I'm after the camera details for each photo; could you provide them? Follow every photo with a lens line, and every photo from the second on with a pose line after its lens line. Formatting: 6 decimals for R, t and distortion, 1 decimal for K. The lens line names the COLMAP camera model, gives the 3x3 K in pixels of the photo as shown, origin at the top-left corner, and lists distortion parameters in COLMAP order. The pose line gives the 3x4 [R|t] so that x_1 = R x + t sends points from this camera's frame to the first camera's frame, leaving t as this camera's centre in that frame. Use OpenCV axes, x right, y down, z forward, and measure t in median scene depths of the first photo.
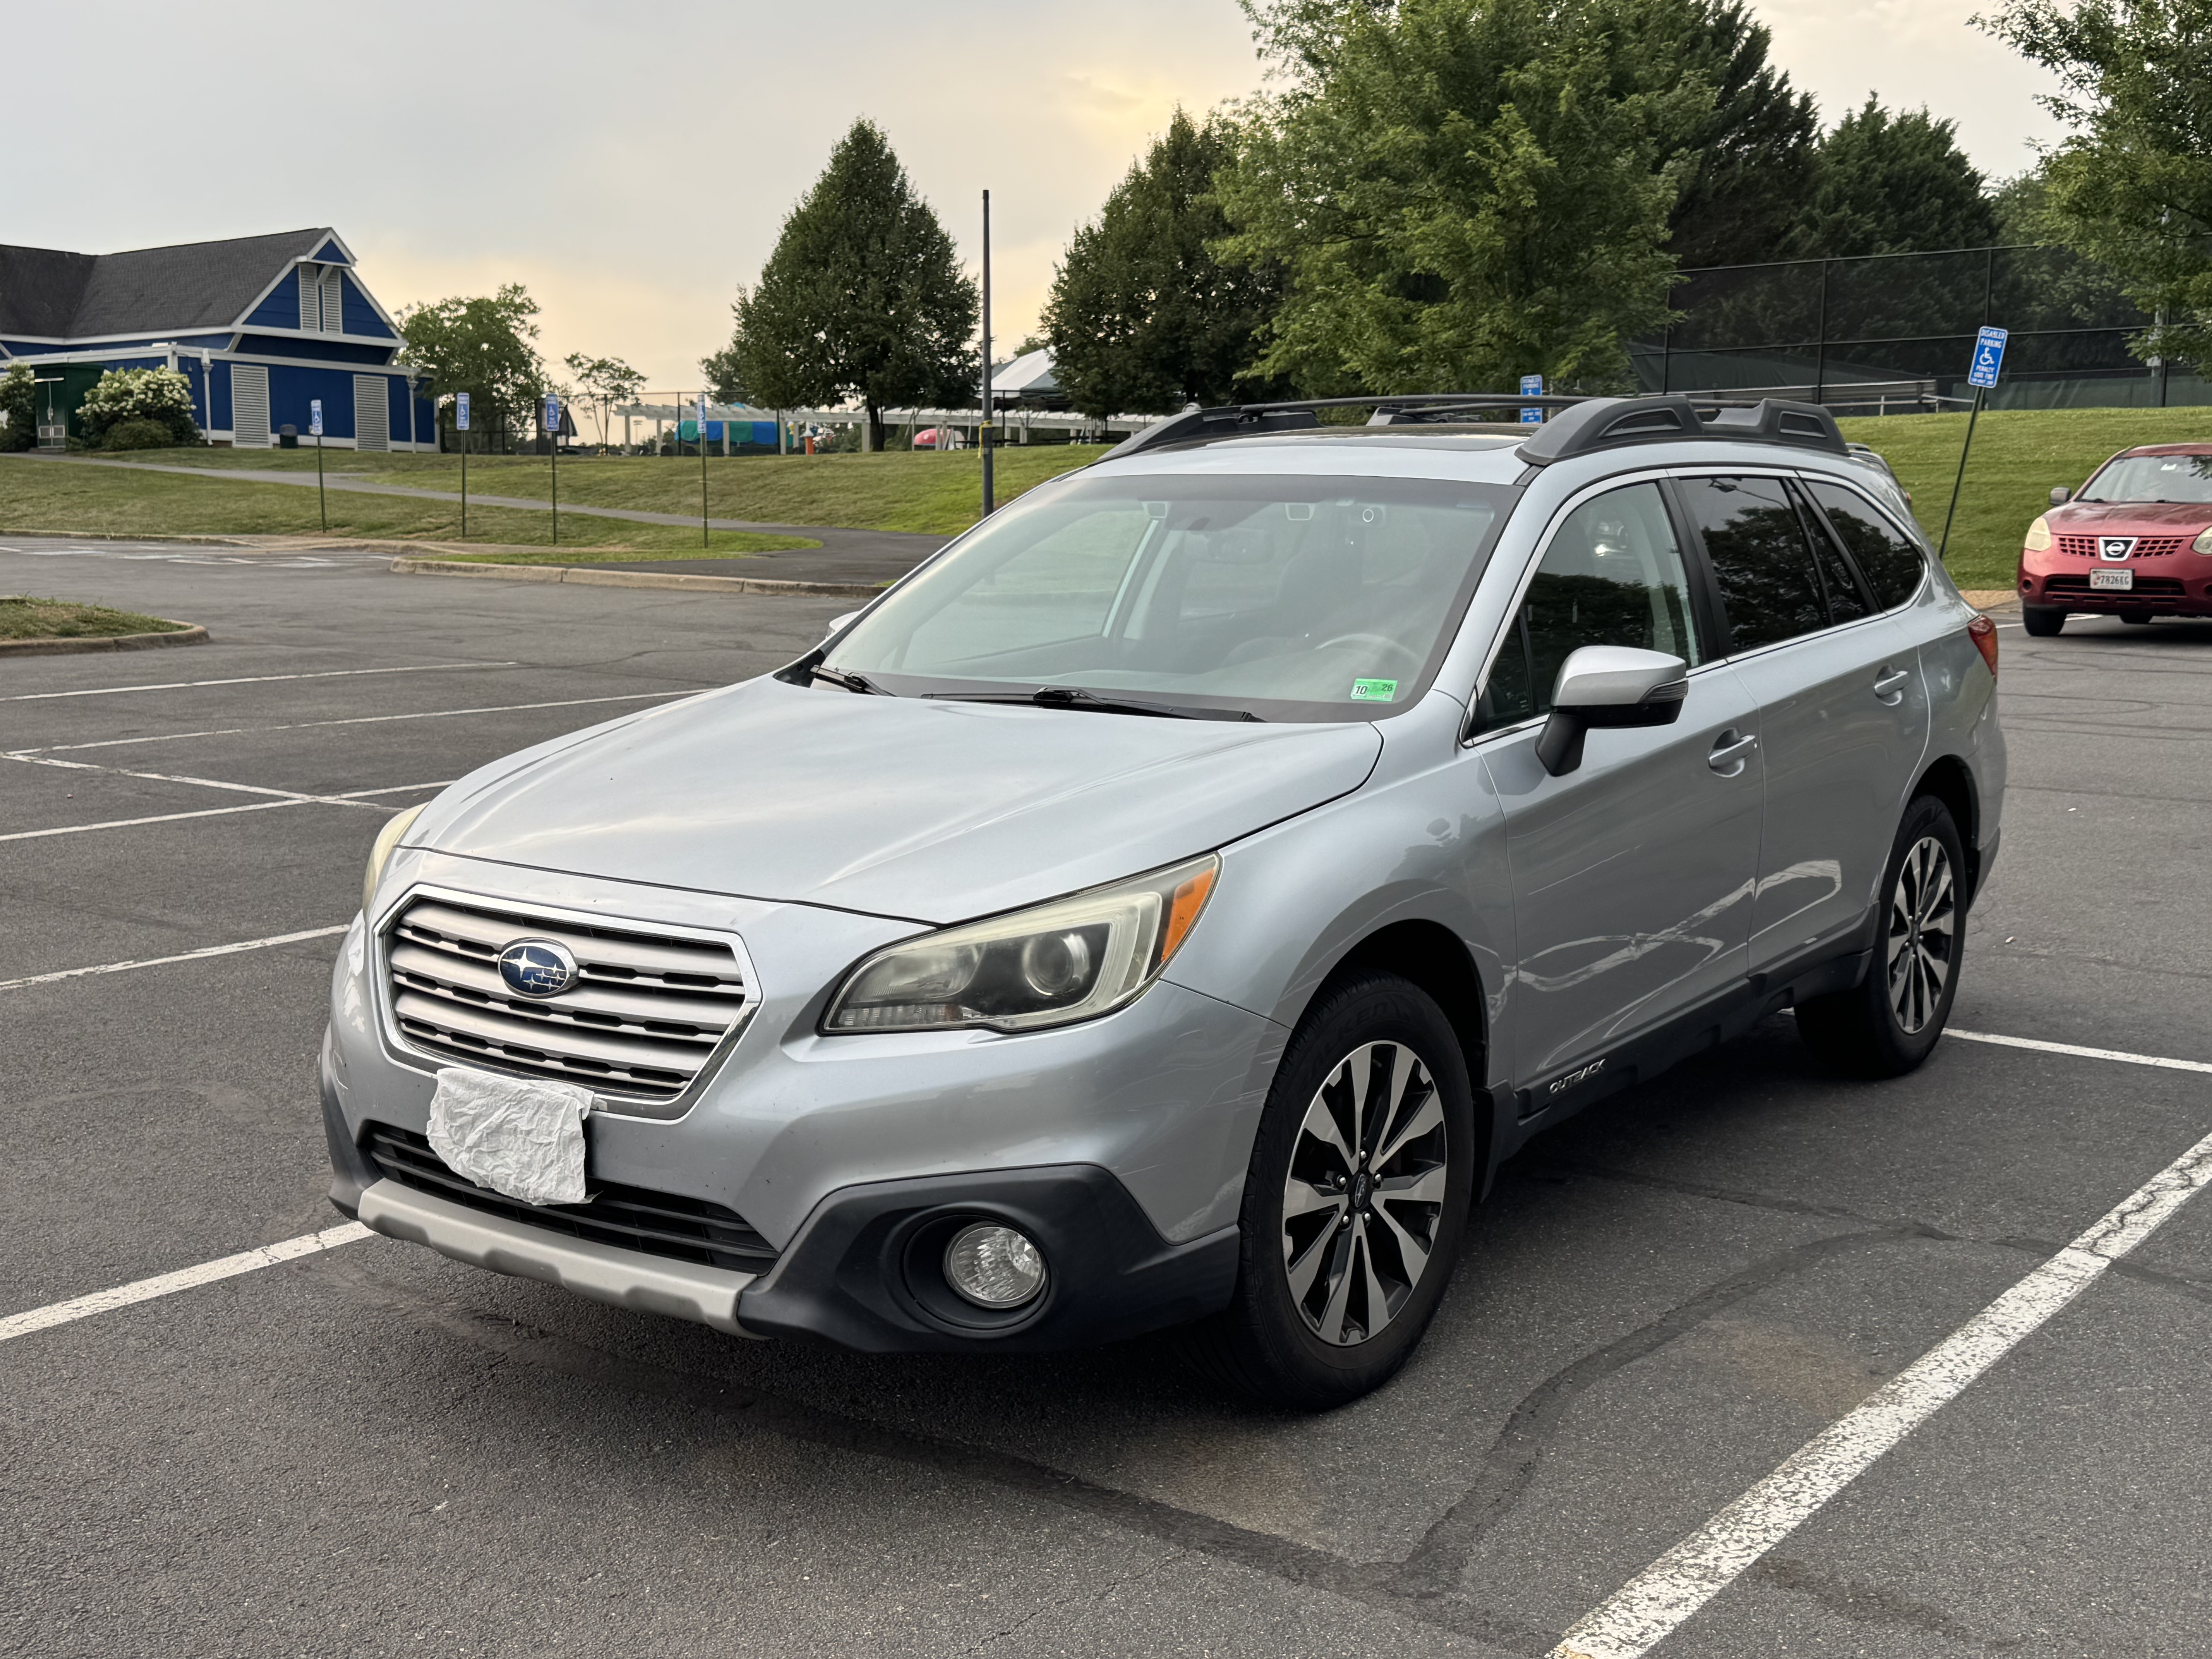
lens RADIAL K [[2344.9, 0, 1106.0], [0, 2344.9, 829.5], [0, 0, 1]] dist [0.015327, 0.010604]
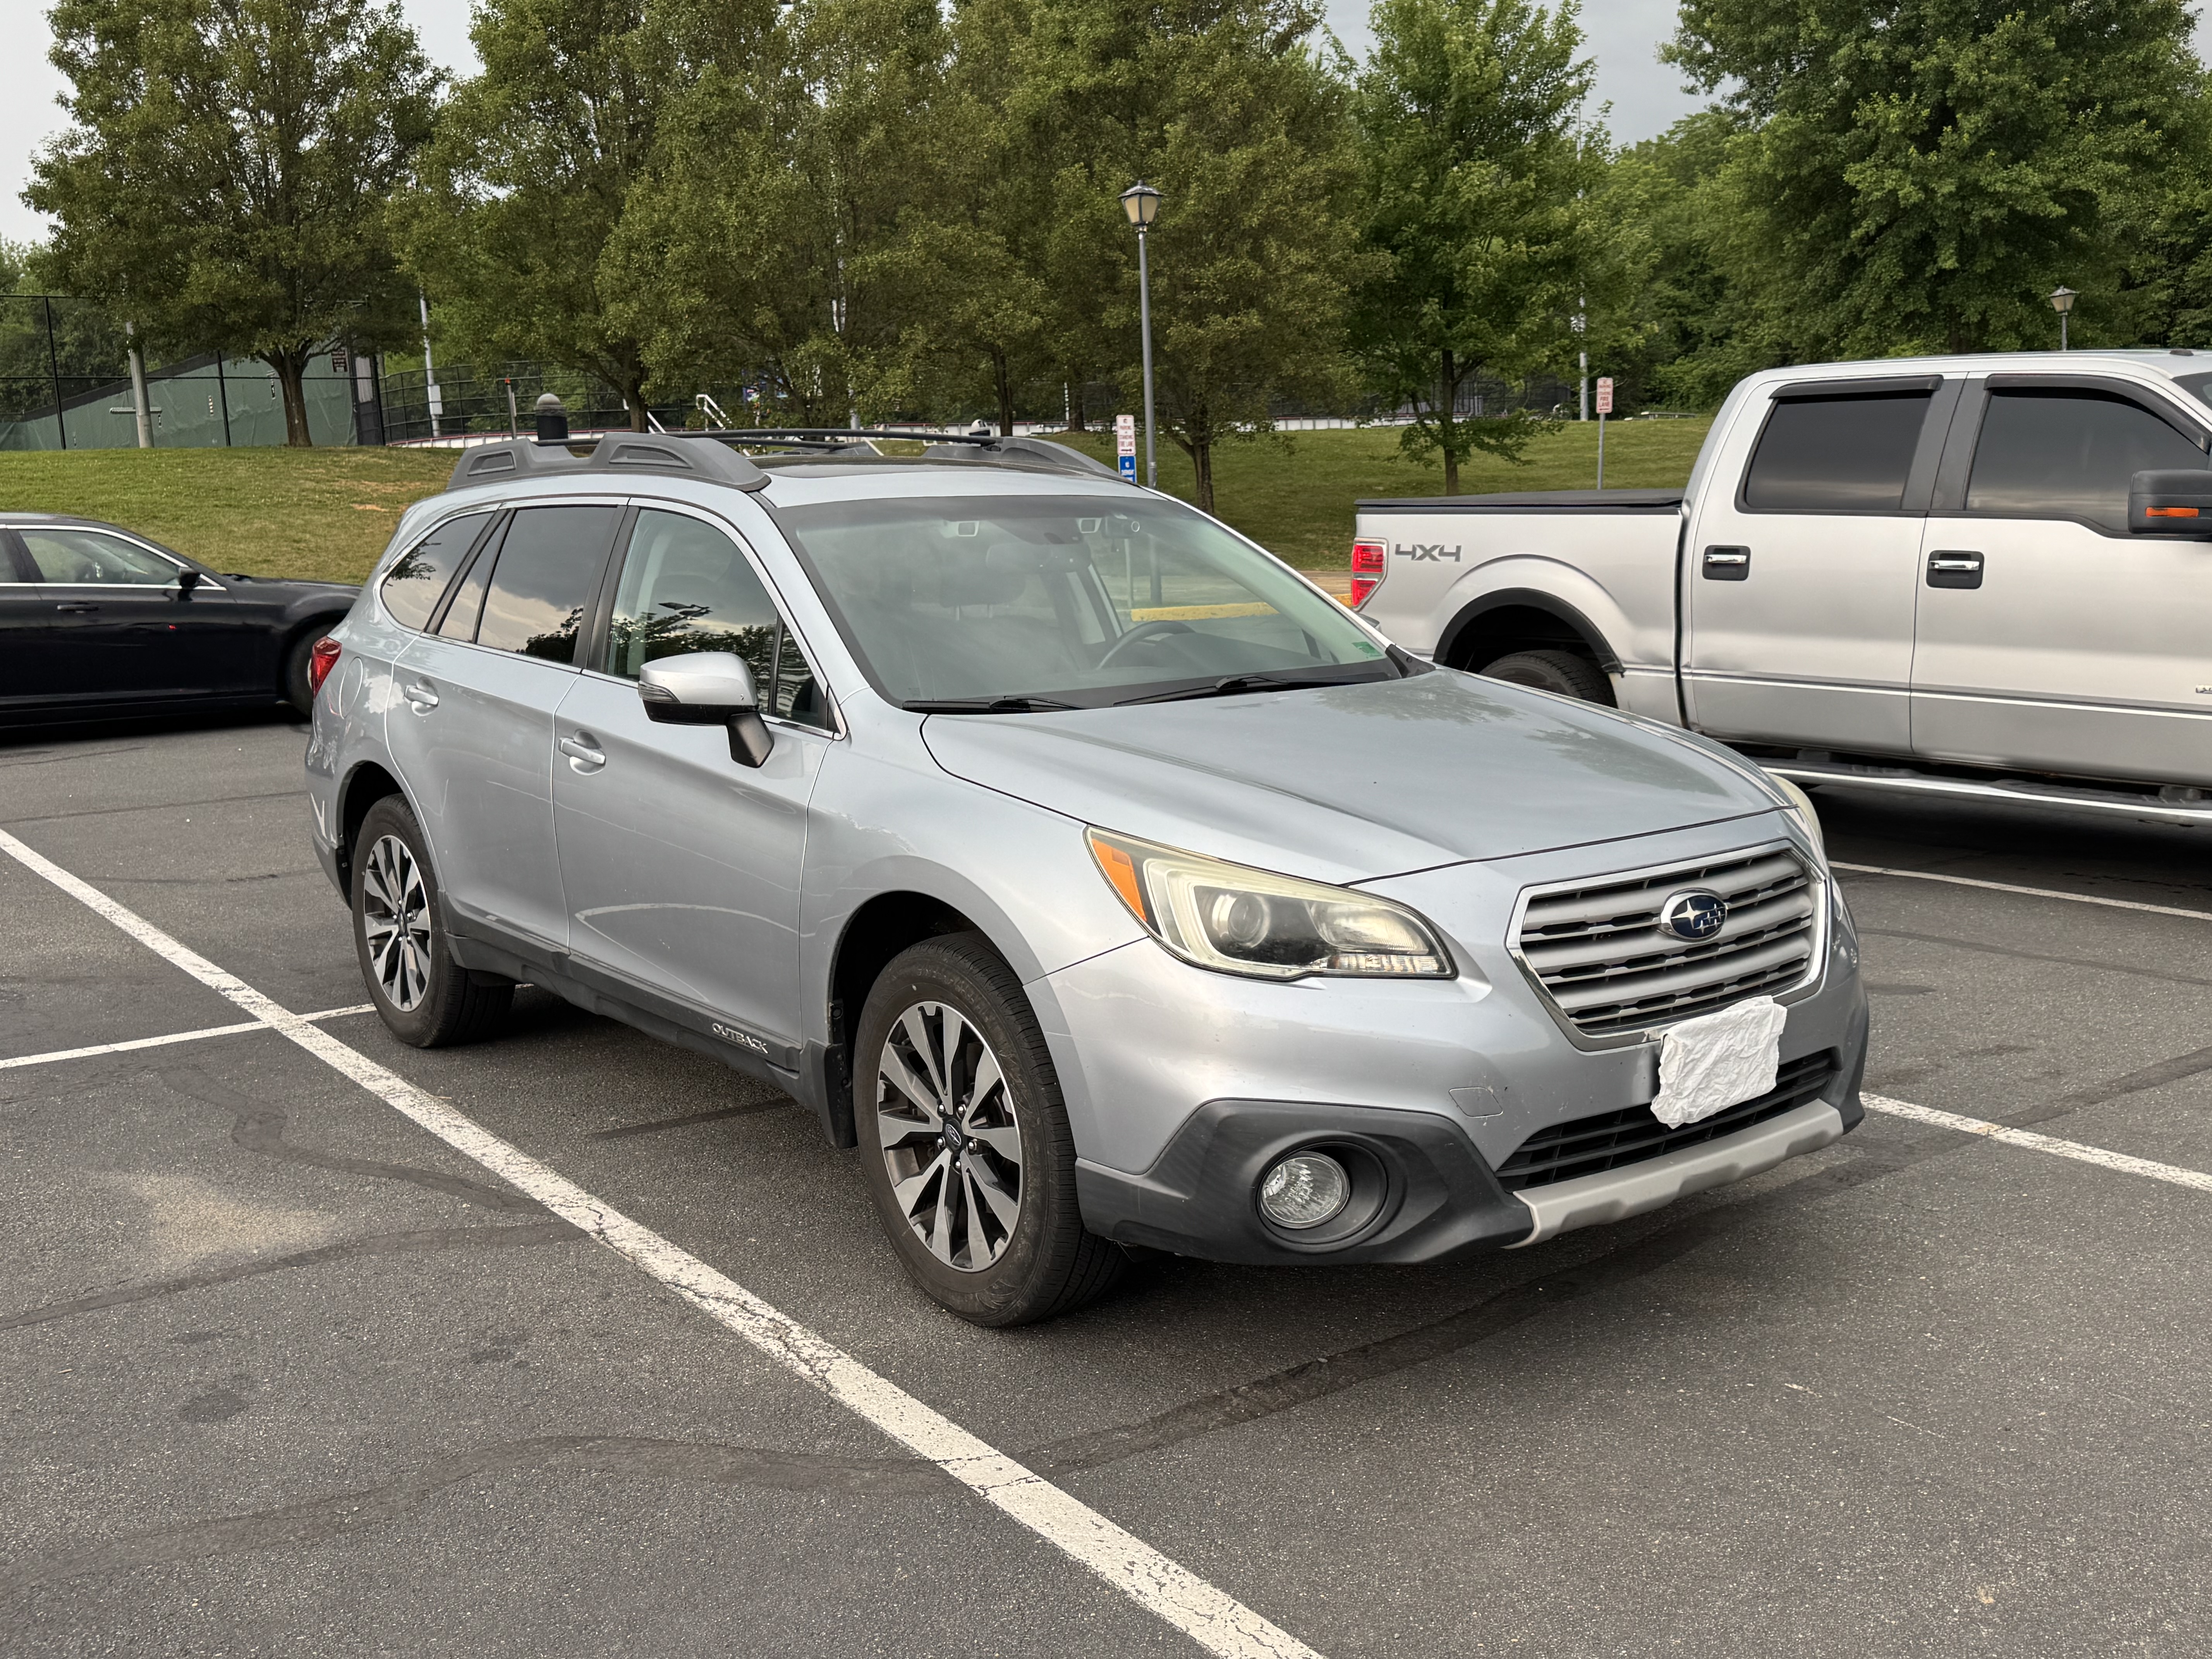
lens RADIAL K [[2201.8, 0, 1106.0], [0, 2201.8, 829.5], [0, 0, 1]] dist [-0.012133, -0.007548]
pose [[0.248606, -0.139761, 0.958469, -1.309837], [0.150887, 0.983043, 0.104208, -0.134393], [-0.956780, 0.118714, 0.265478, 0.968948]]
